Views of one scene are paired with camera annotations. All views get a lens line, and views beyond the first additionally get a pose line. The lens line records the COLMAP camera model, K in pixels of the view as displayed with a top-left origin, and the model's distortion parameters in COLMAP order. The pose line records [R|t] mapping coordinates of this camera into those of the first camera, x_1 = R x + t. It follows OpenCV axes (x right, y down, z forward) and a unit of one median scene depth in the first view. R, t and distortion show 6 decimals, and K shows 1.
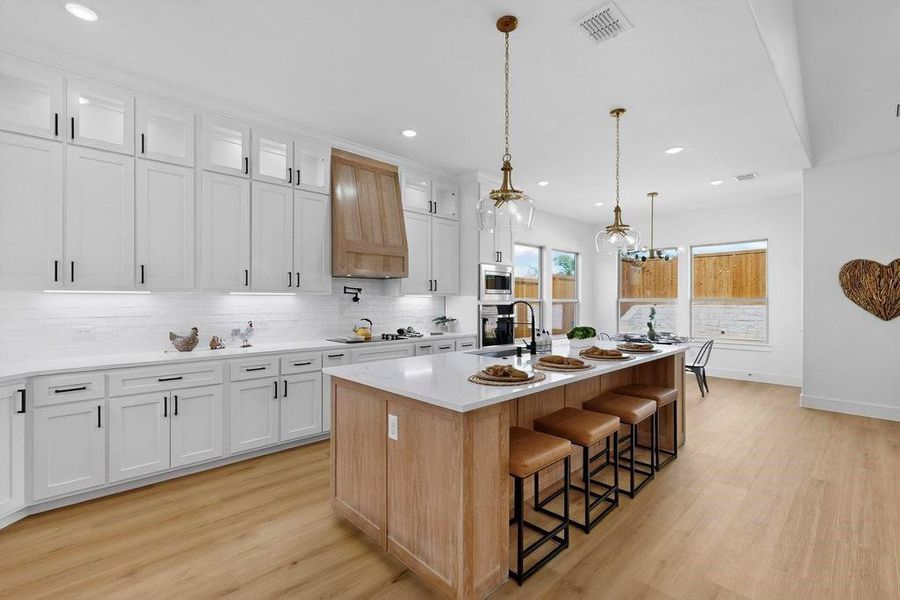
lens RADIAL K [[393.9, 0, 451.0], [0, 393.9, 302.0], [0, 0, 1]] dist [0.001391, 0.000153]
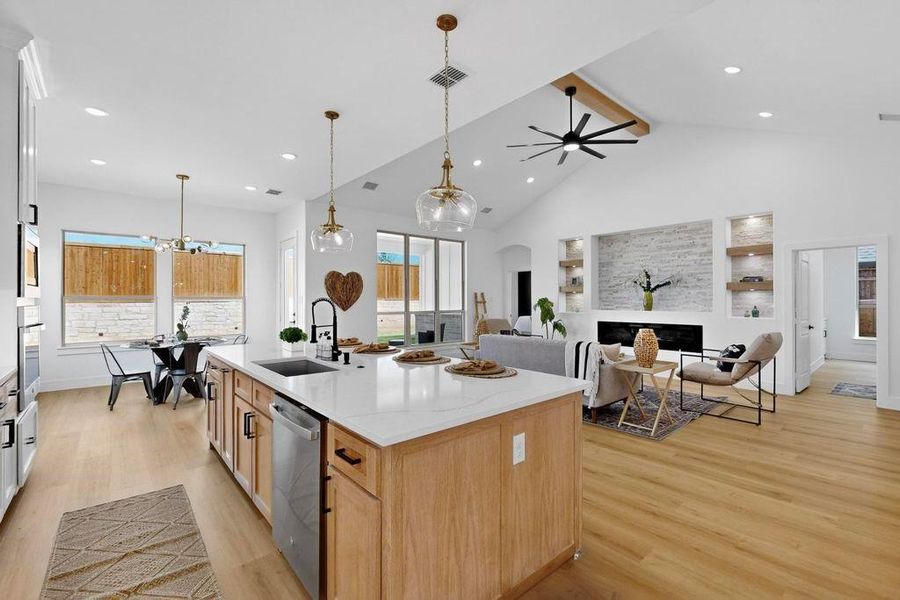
lens RADIAL K [[391.4, 0, 454.0], [0, 391.4, 297.2], [0, 0, 1]] dist [0.000848, 0.000141]
pose [[0.046298, 0.002346, 0.998925, -0.529942], [0.003865, 0.999989, -0.002528, -0.003260], [-0.998920, 0.003978, 0.046288, 0.585976]]
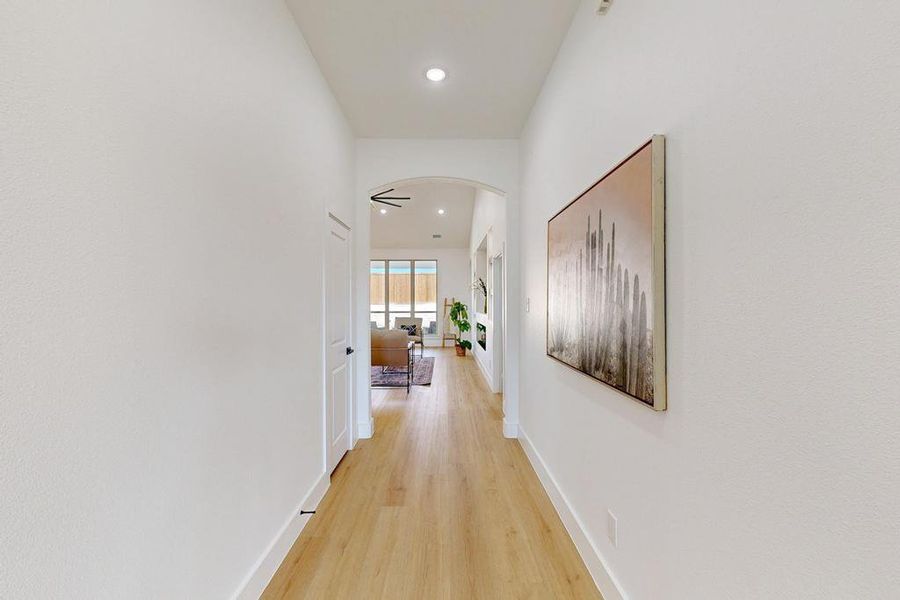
lens RADIAL K [[393.9, 0, 451.0], [0, 393.9, 302.0], [0, 0, 1]] dist [0.001391, 0.000153]
pose [[0.674865, -0.004594, 0.737927, -0.448724], [0.007460, 0.999972, -0.000597, -0.001983], [-0.737903, 0.005908, 0.674881, -1.663231]]
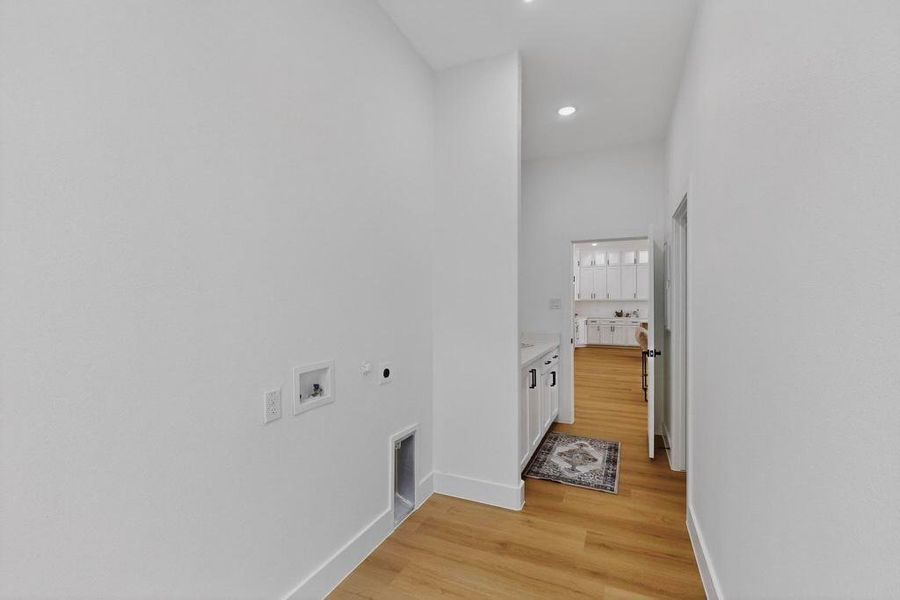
lens RADIAL K [[393.9, 0, 451.0], [0, 393.9, 302.0], [0, 0, 1]] dist [0.001391, 0.000153]
pose [[0.381015, -0.006977, -0.924543, 1.783154], [-0.002894, 0.999958, -0.008739, 0.023573], [0.924564, 0.006005, 0.380979, -1.540206]]
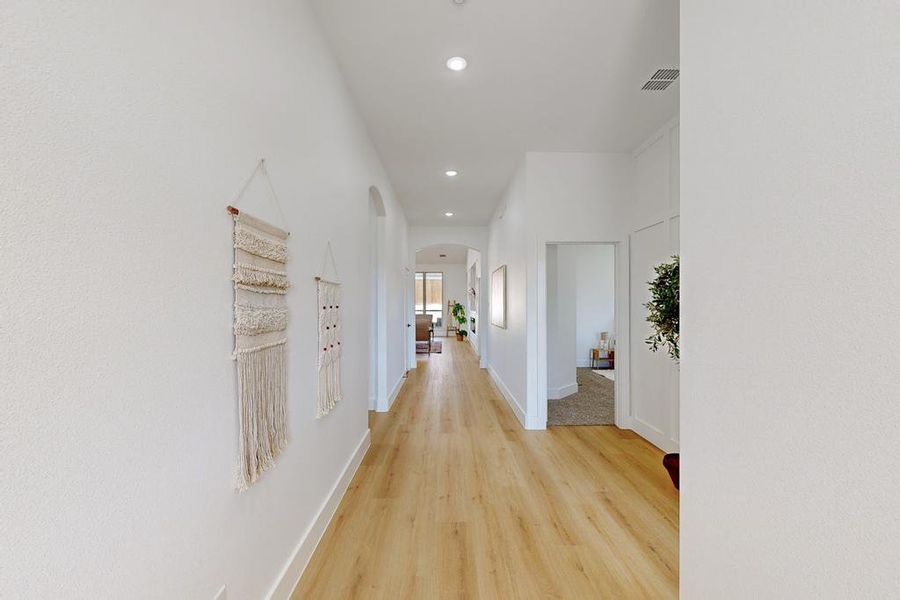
lens RADIAL K [[410.0, 0, 450.8], [0, 410.0, 297.1], [0, 0, 1]] dist [0.000976, -0.000339]
pose [[0.675221, 0.005410, 0.737596, -1.472280], [0.008053, 0.999859, -0.014706, -0.005385], [-0.737572, 0.015869, 0.675083, -2.572355]]
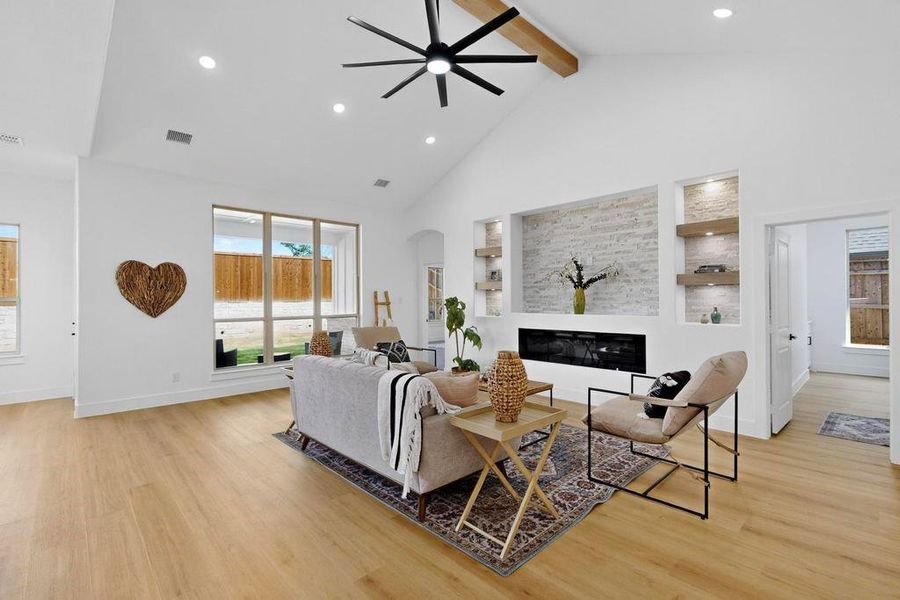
lens RADIAL K [[410.0, 0, 450.8], [0, 410.0, 297.1], [0, 0, 1]] dist [0.000976, -0.000339]
pose [[0.003430, 0.002982, 0.999990, -0.059941], [0.009611, 0.999949, -0.003015, 0.000251], [-0.999948, 0.009621, 0.003401, 0.191801]]
